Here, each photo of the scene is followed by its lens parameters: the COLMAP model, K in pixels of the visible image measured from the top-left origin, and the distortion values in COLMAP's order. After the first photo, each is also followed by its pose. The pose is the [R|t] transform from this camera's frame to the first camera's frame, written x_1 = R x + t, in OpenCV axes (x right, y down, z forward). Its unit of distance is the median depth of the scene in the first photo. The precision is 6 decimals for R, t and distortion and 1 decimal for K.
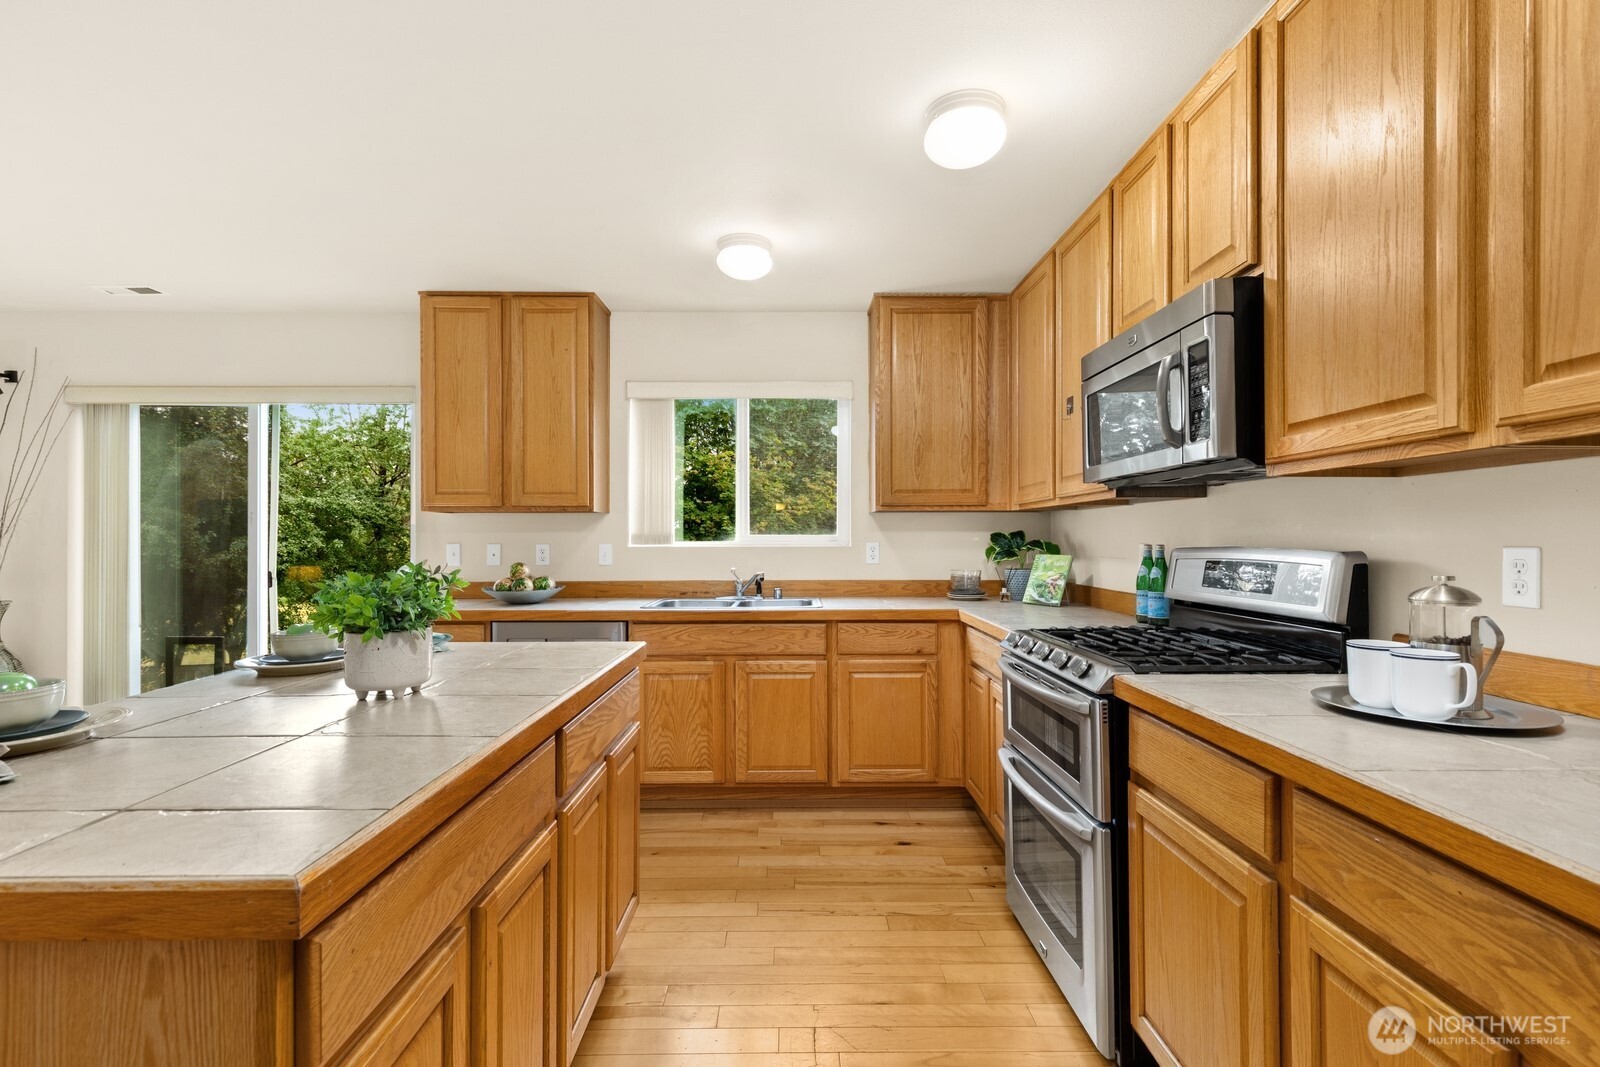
lens RADIAL K [[727.7, 0, 800.0], [0, 727.7, 538.2], [0, 0, 1]] dist [0.011791, -0.001161]
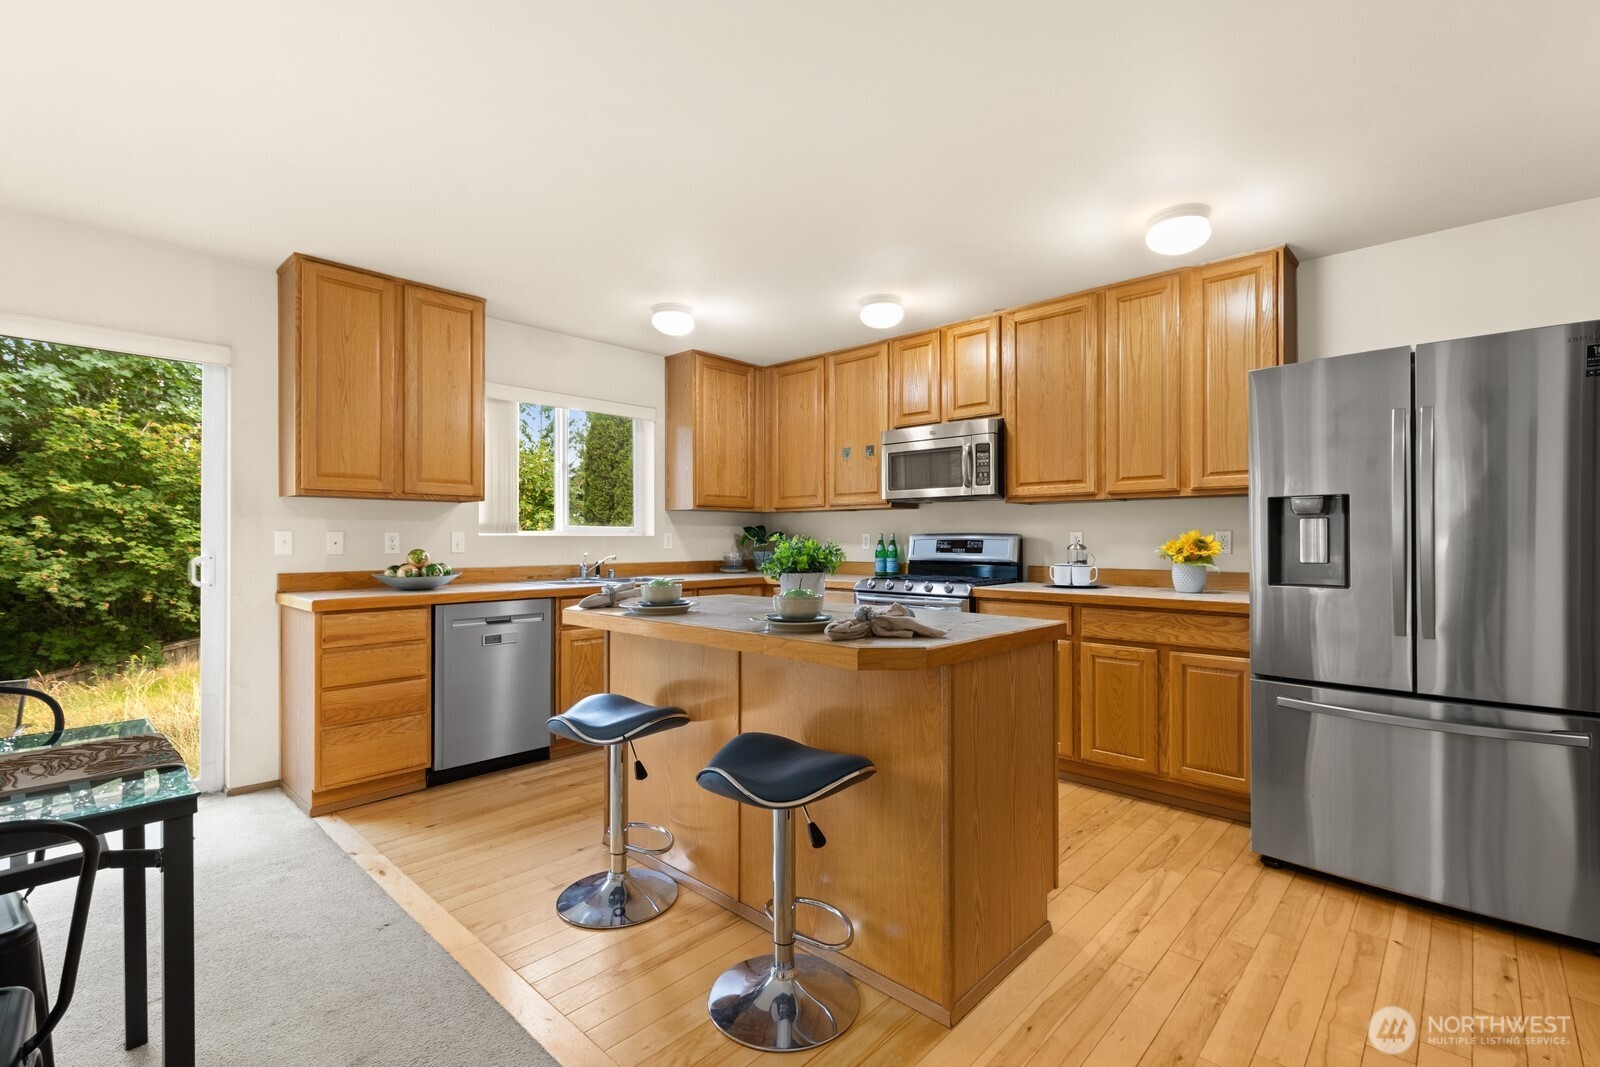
lens RADIAL K [[727.7, 0, 783.8], [0, 727.7, 538.9], [0, 0, 1]] dist [0.011791, -0.001161]
pose [[0.692199, 0.003181, 0.721700, -0.760228], [-0.001947, 0.999995, -0.002539, 0.020554], [-0.721704, 0.000353, 0.692202, -0.068913]]
